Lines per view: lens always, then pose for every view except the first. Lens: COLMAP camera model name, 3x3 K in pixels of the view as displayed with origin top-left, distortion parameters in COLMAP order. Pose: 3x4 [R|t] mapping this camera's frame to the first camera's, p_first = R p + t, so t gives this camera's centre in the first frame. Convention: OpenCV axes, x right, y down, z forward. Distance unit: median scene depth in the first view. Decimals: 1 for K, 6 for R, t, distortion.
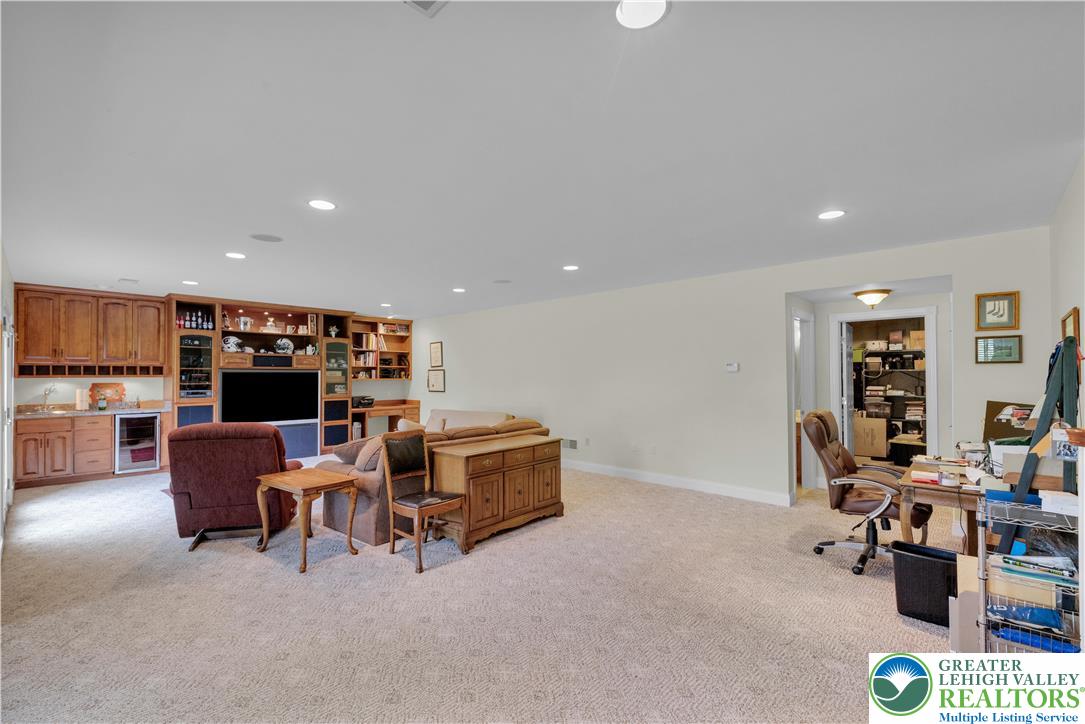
lens RADIAL K [[459.0, 0, 537.6], [0, 459.0, 371.0], [0, 0, 1]] dist [0.001838, -0.002330]
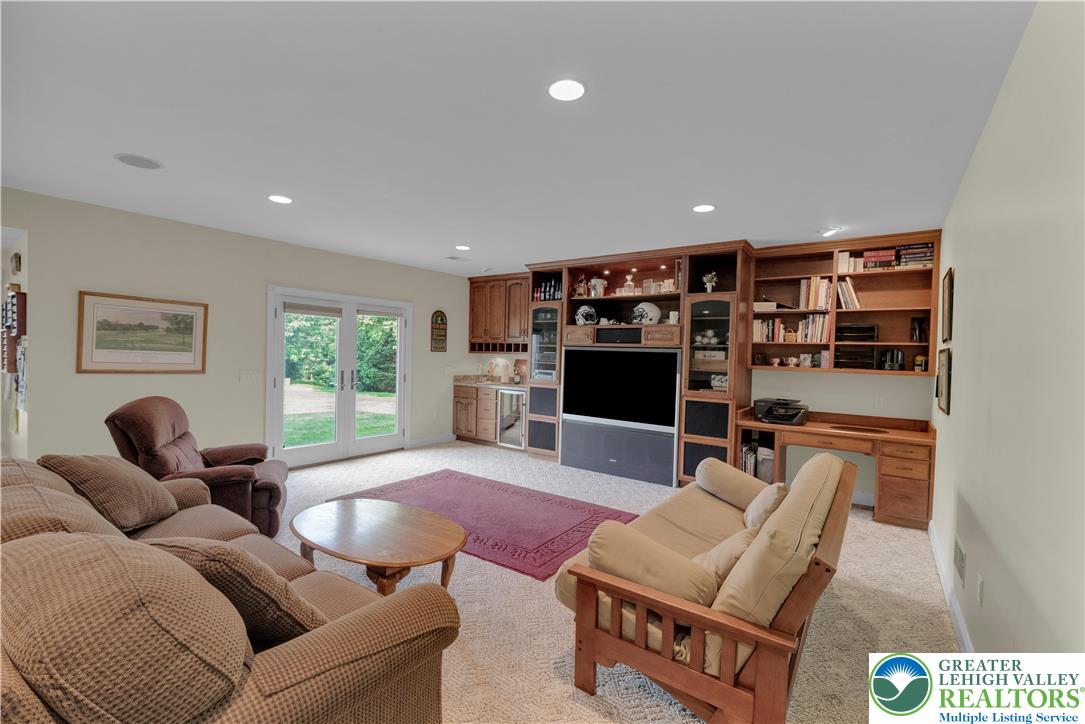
lens RADIAL K [[459.0, 0, 532.8], [0, 459.0, 360.0], [0, 0, 1]] dist [0.001838, -0.002330]
pose [[0.125986, 0.019806, -0.991834, 0.151808], [-0.019514, 0.999657, 0.017484, 0.008914], [0.991840, 0.017152, 0.126329, 1.034018]]
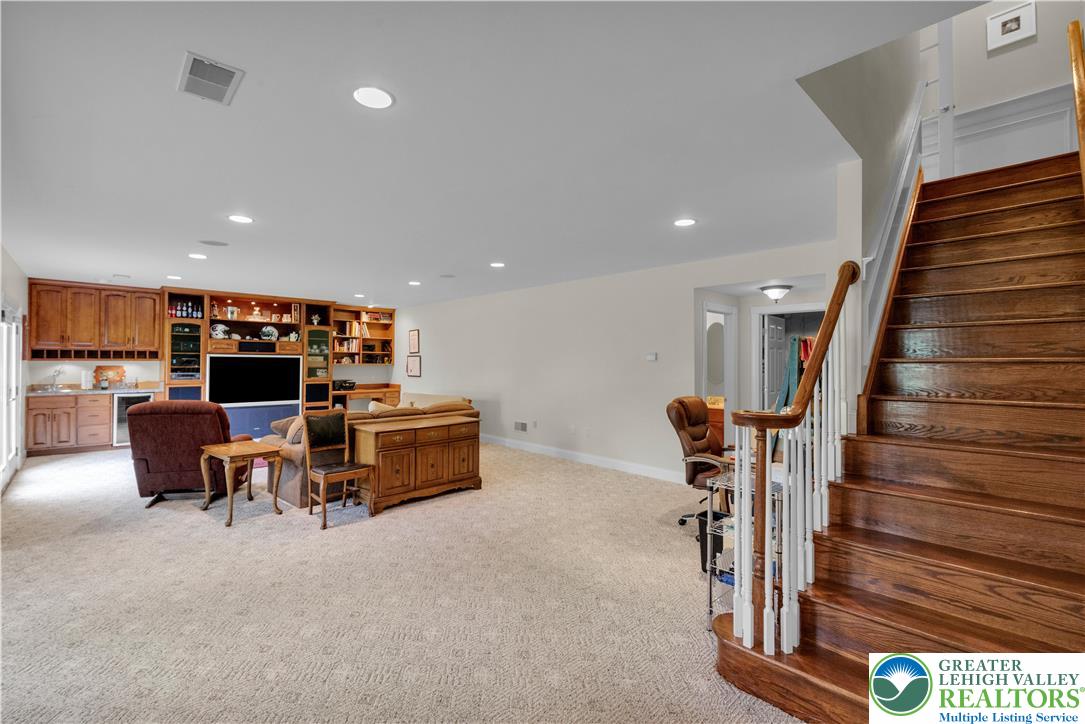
lens RADIAL K [[459.0, 0, 535.2], [0, 459.0, 359.6], [0, 0, 1]] dist [0.001838, -0.002330]
pose [[0.998642, 0.008743, -0.051357, 0.189882], [-0.008441, 0.999946, 0.006101, -0.004907], [0.051408, -0.005659, 0.998662, -0.082355]]
